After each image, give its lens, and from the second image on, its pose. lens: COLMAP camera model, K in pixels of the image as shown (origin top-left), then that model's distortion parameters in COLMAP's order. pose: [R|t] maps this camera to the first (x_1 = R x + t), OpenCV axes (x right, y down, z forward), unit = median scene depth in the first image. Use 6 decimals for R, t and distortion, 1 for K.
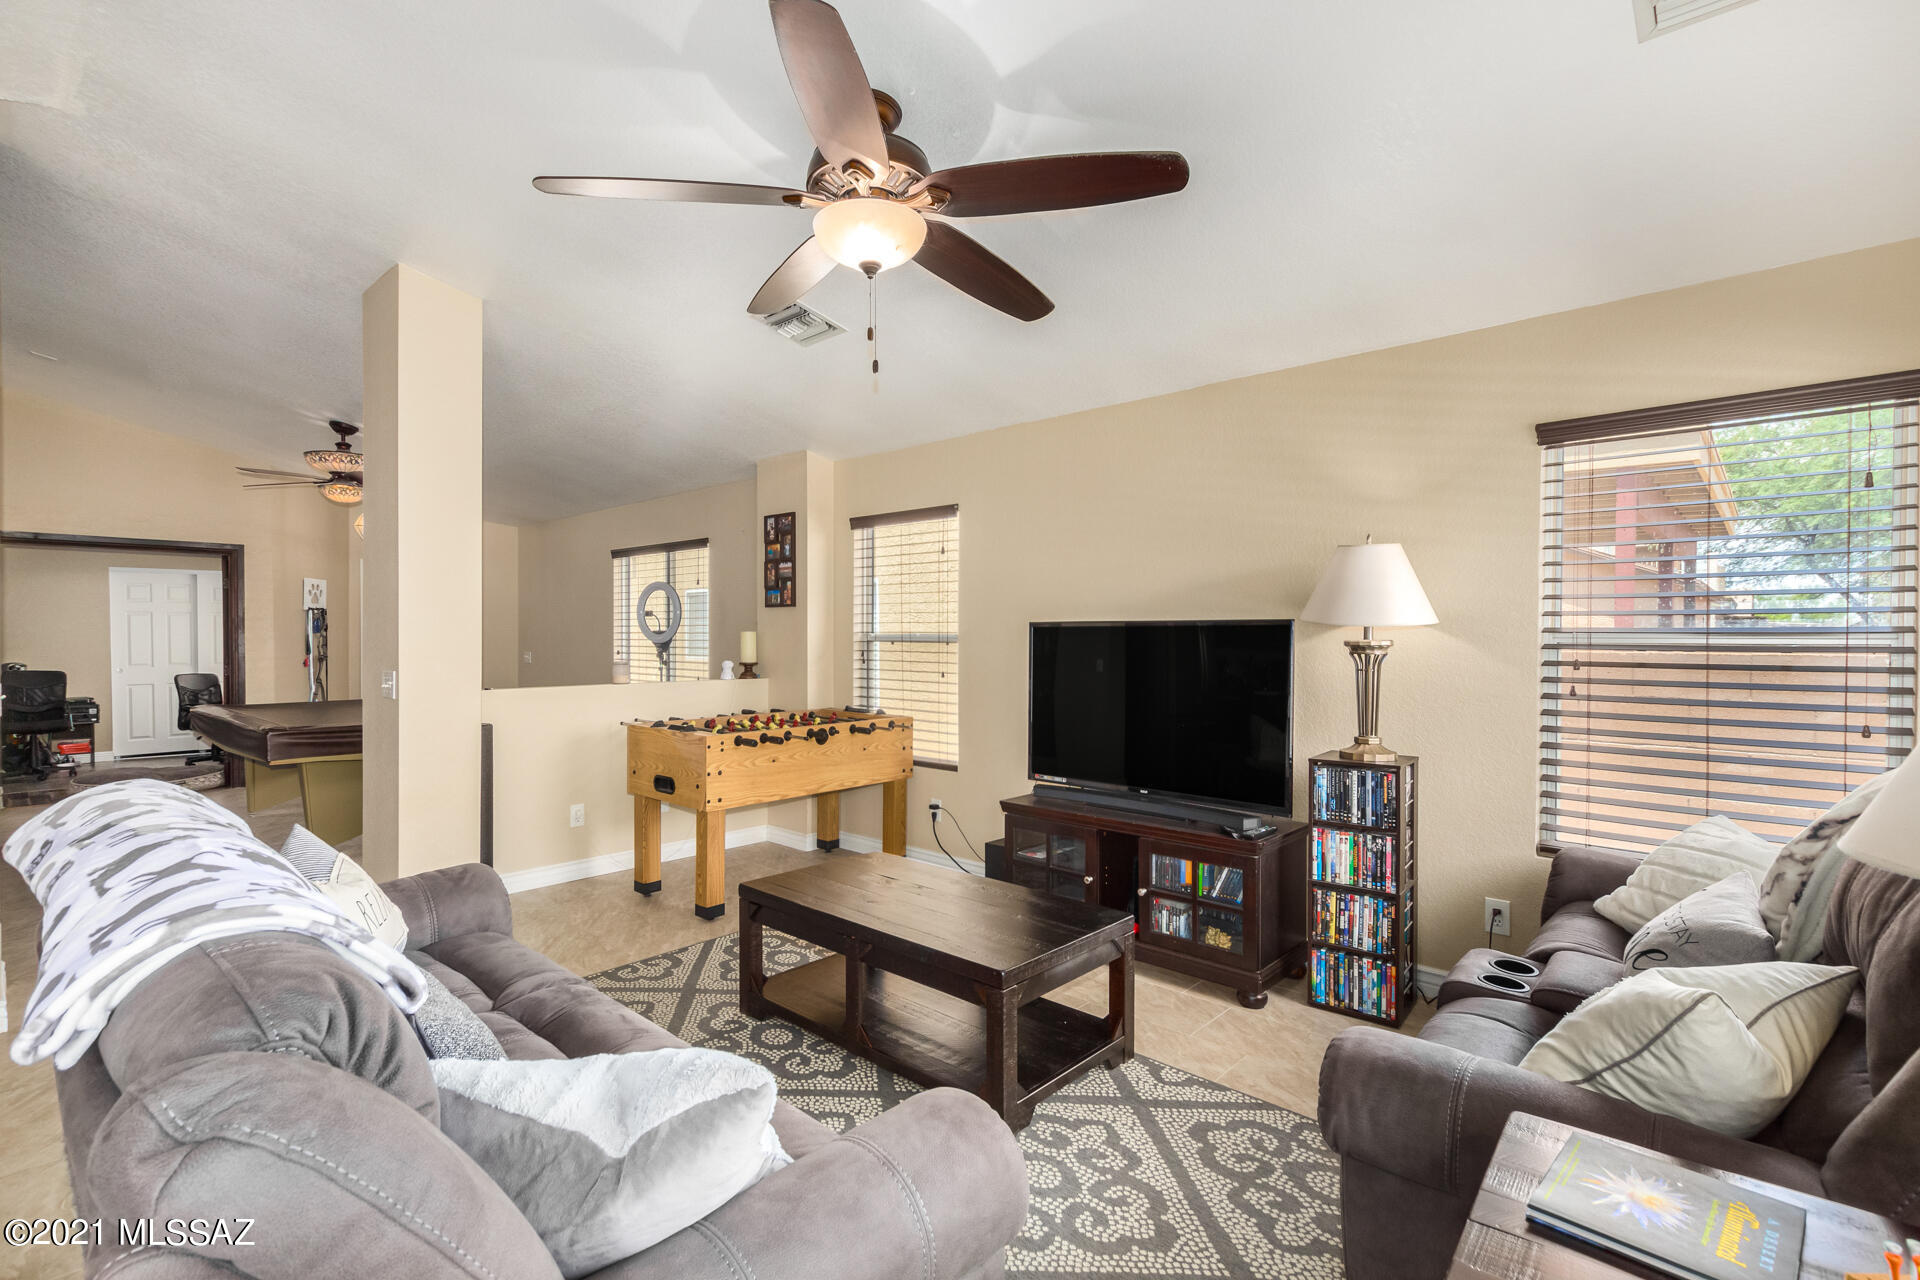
lens RADIAL K [[899.1, 0, 960.0], [0, 899.1, 640.0], [0, 0, 1]] dist [-0.001938, 0.000103]
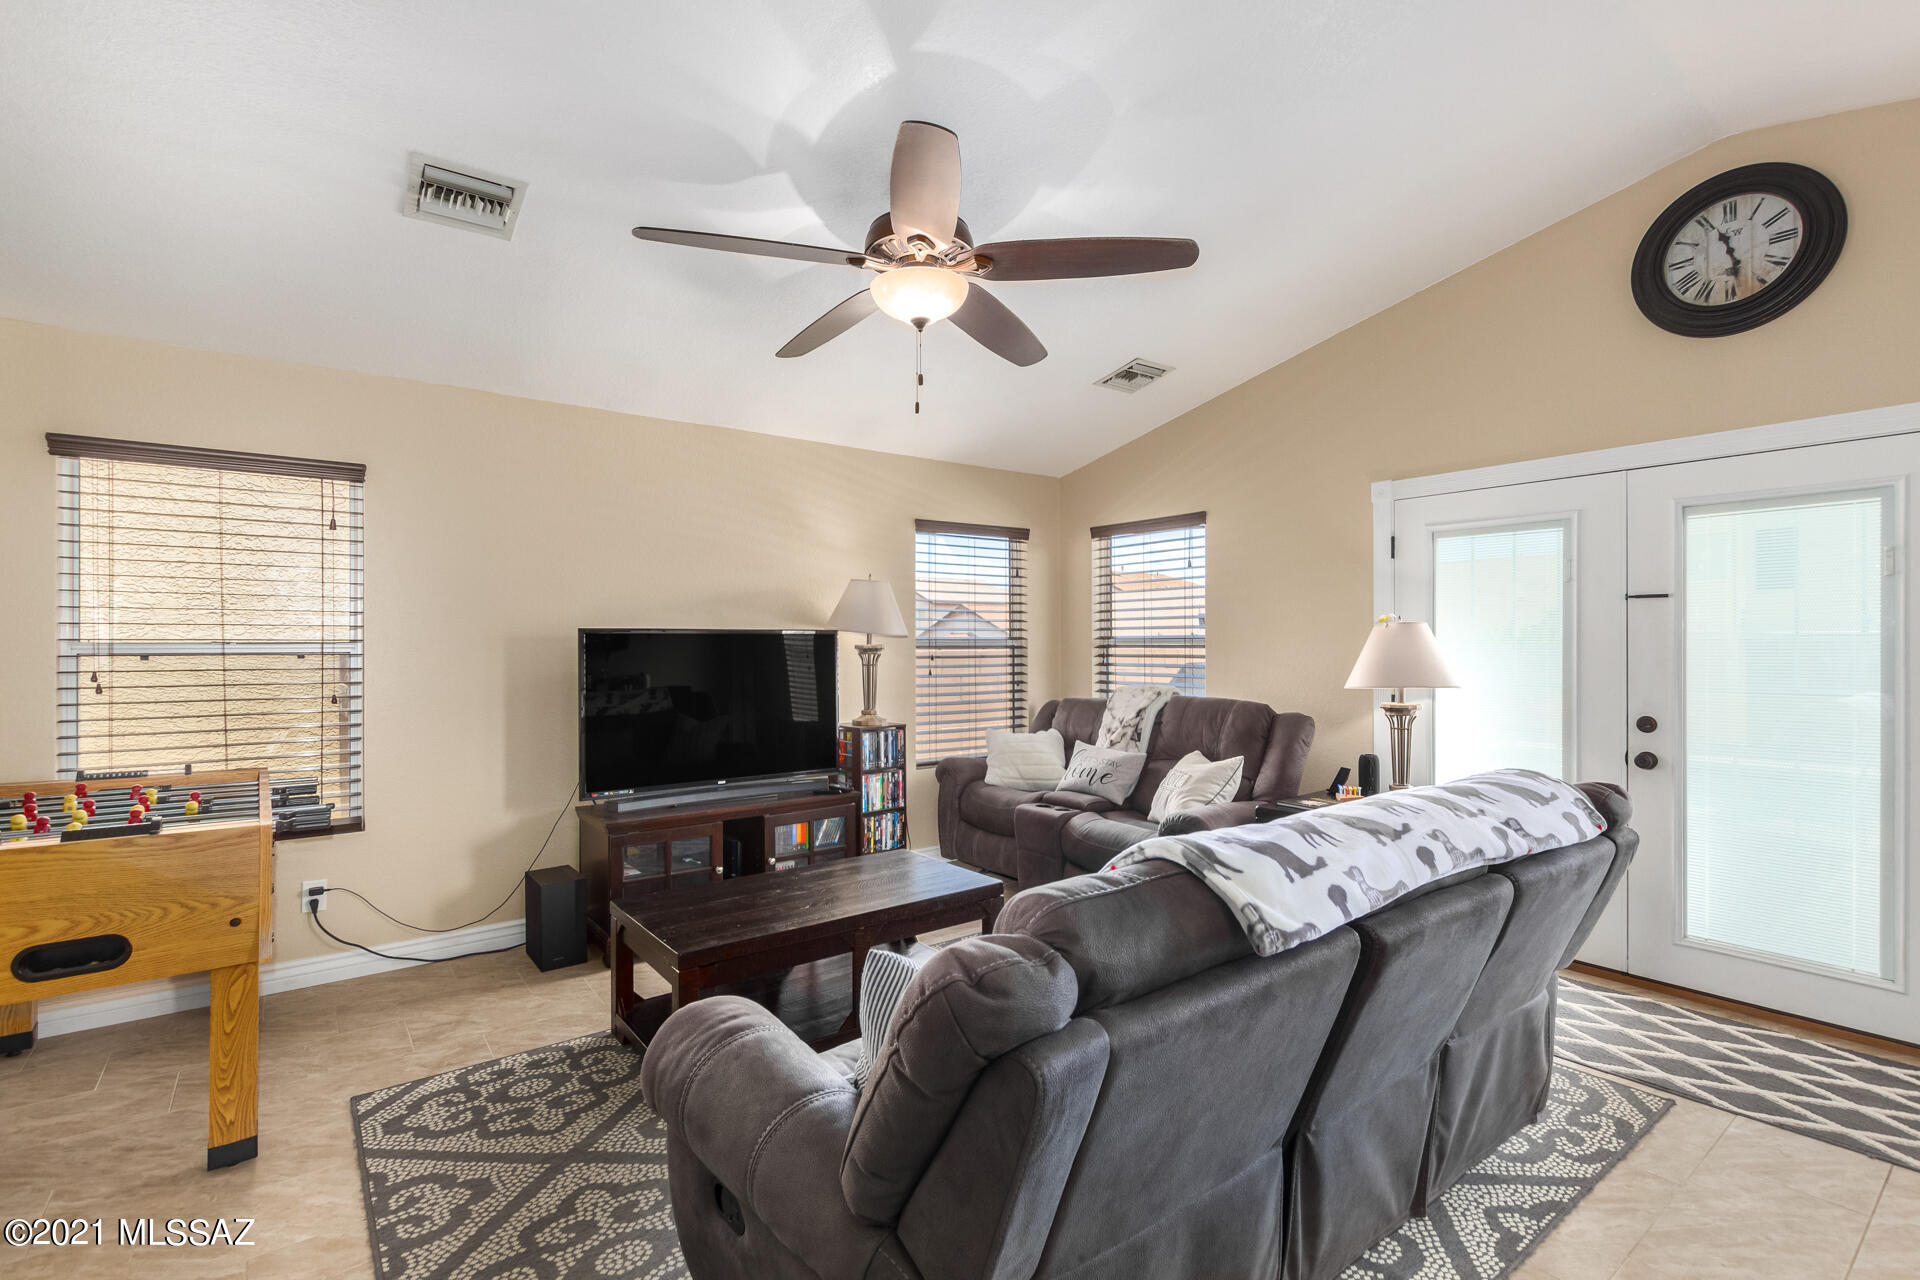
lens RADIAL K [[876.3, 0, 960.0], [0, 876.3, 640.0], [0, 0, 1]] dist [-0.001161, 0.000423]
pose [[0.164789, 0.000366, 0.986329, -1.555995], [0.011582, 0.999930, -0.002306, -0.004407], [-0.986261, 0.011804, 0.164773, 0.998837]]
